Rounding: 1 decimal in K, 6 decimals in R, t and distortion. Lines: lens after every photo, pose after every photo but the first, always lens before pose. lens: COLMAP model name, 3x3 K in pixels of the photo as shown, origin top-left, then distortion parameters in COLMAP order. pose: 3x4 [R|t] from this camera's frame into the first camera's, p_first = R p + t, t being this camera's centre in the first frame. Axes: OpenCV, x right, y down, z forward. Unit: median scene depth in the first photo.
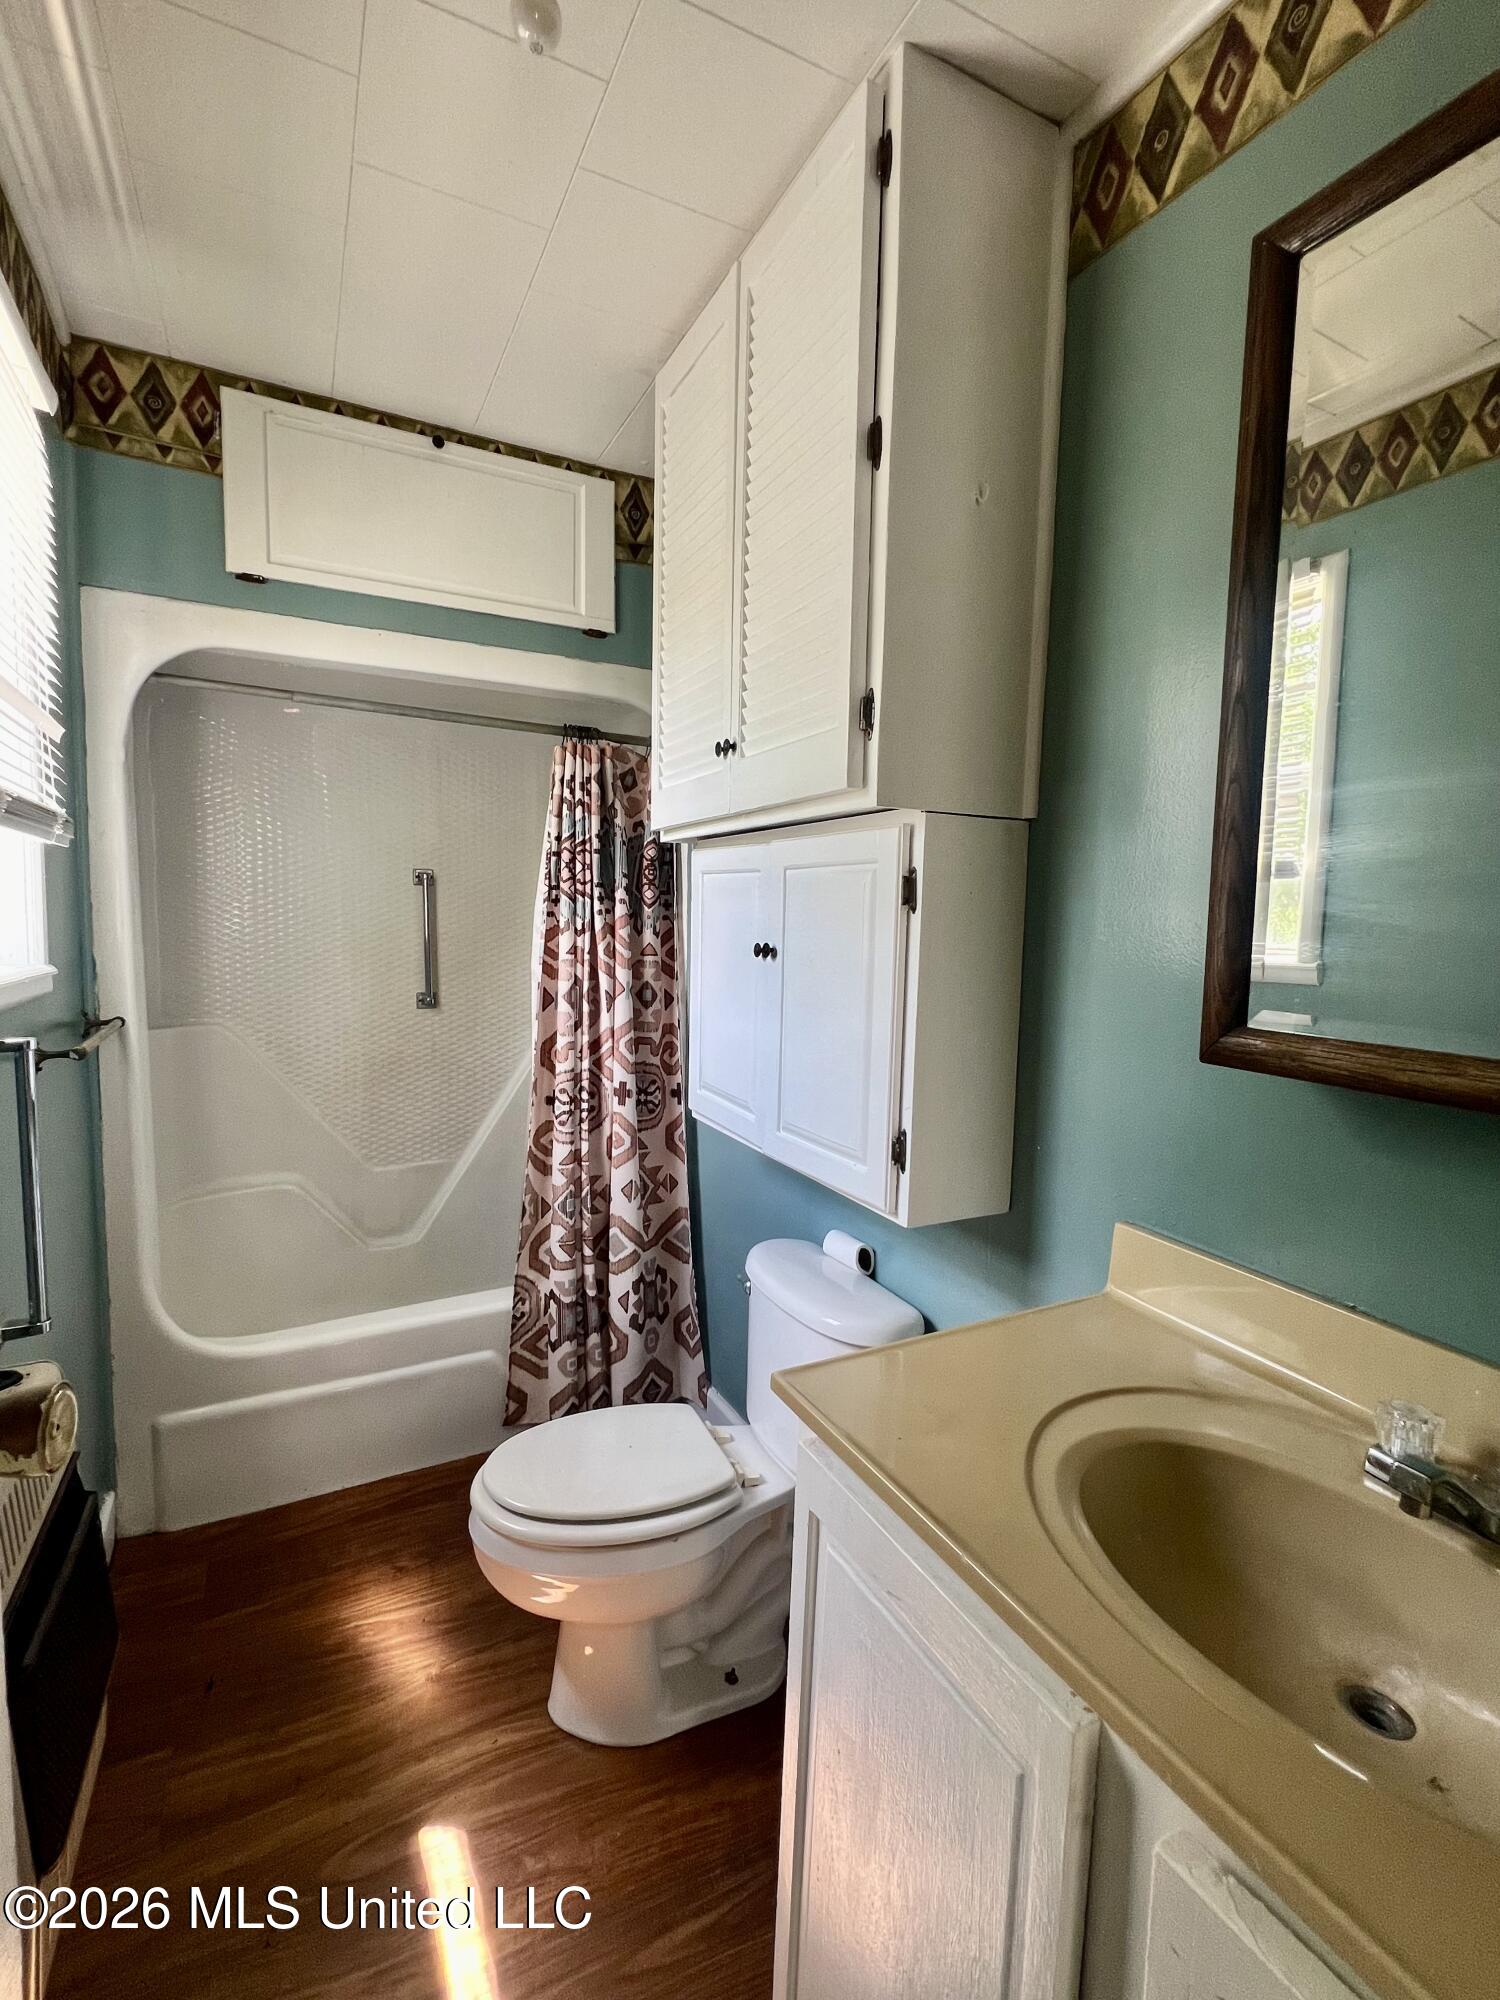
lens RADIAL K [[900.9, 0, 746.0], [0, 900.9, 995.9], [0, 0, 1]] dist [-0.002545, -0.000171]
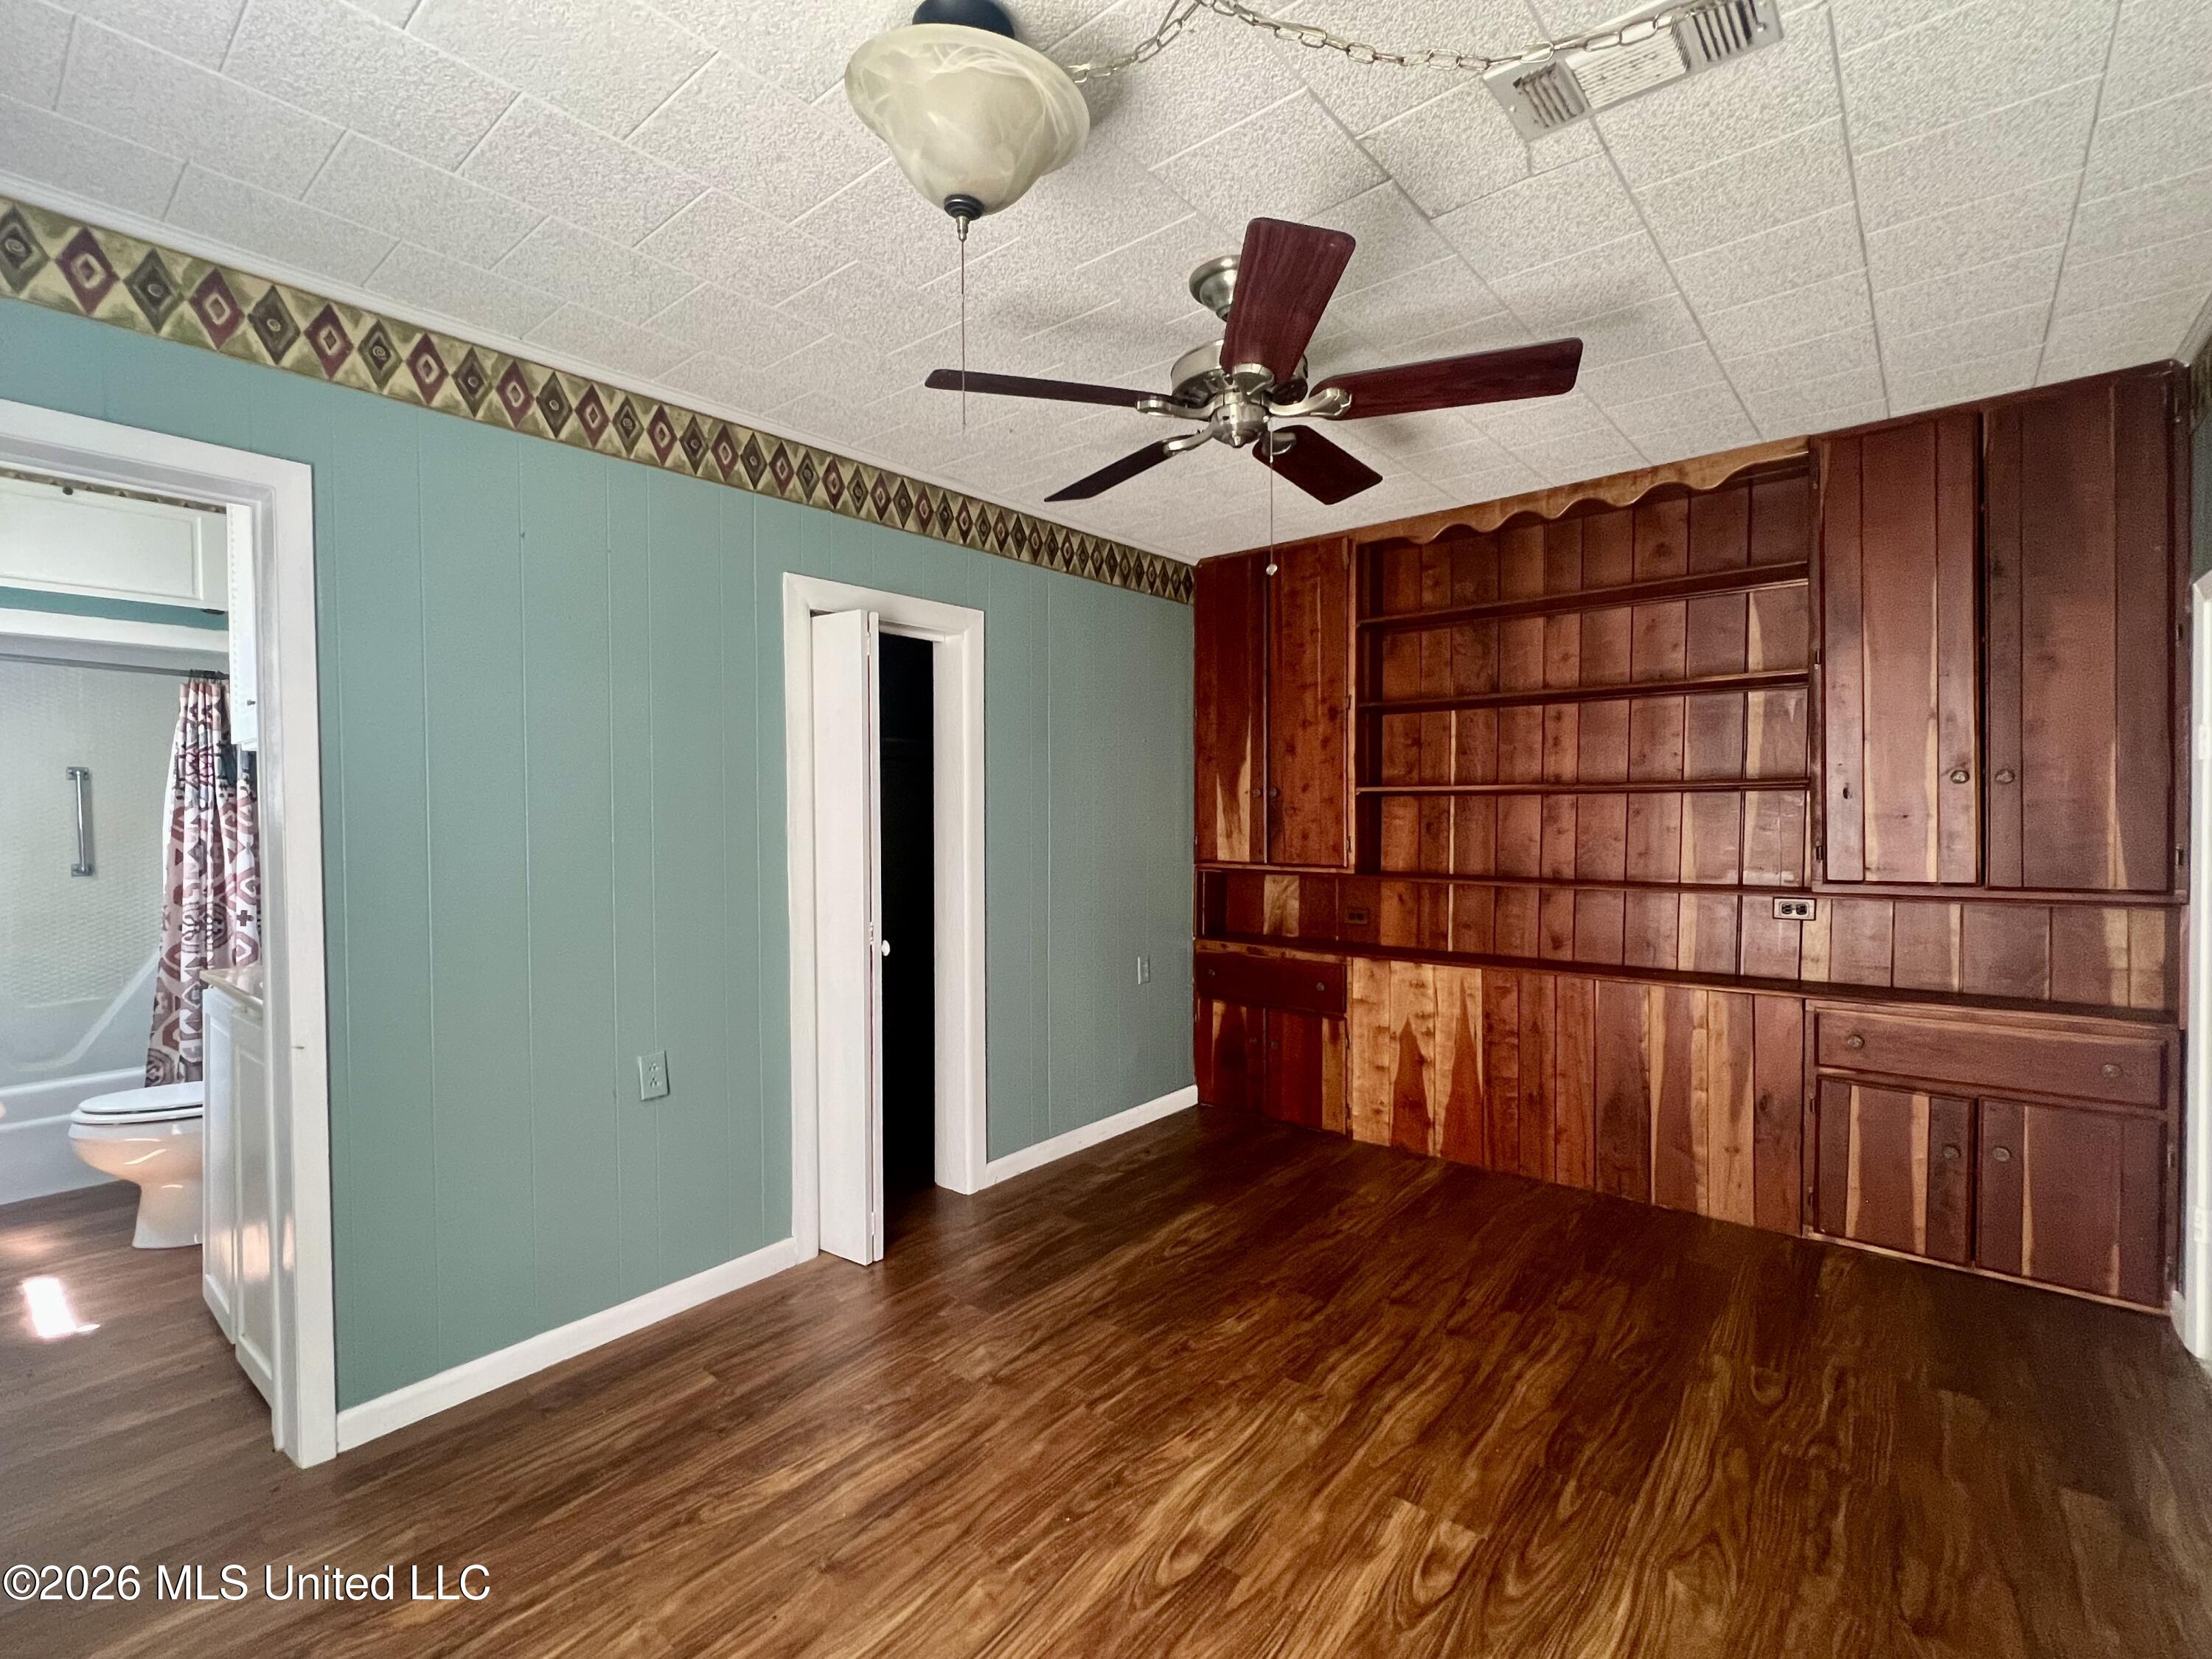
lens RADIAL K [[996.4, 0, 1103.1], [0, 996.4, 831.1], [0, 0, 1]] dist [-0.002545, -0.000171]
pose [[0.921393, -0.033351, 0.387198, 0.538146], [0.058315, 0.996895, -0.052904, 0.135984], [-0.384232, 0.071325, 0.920477, -1.055200]]
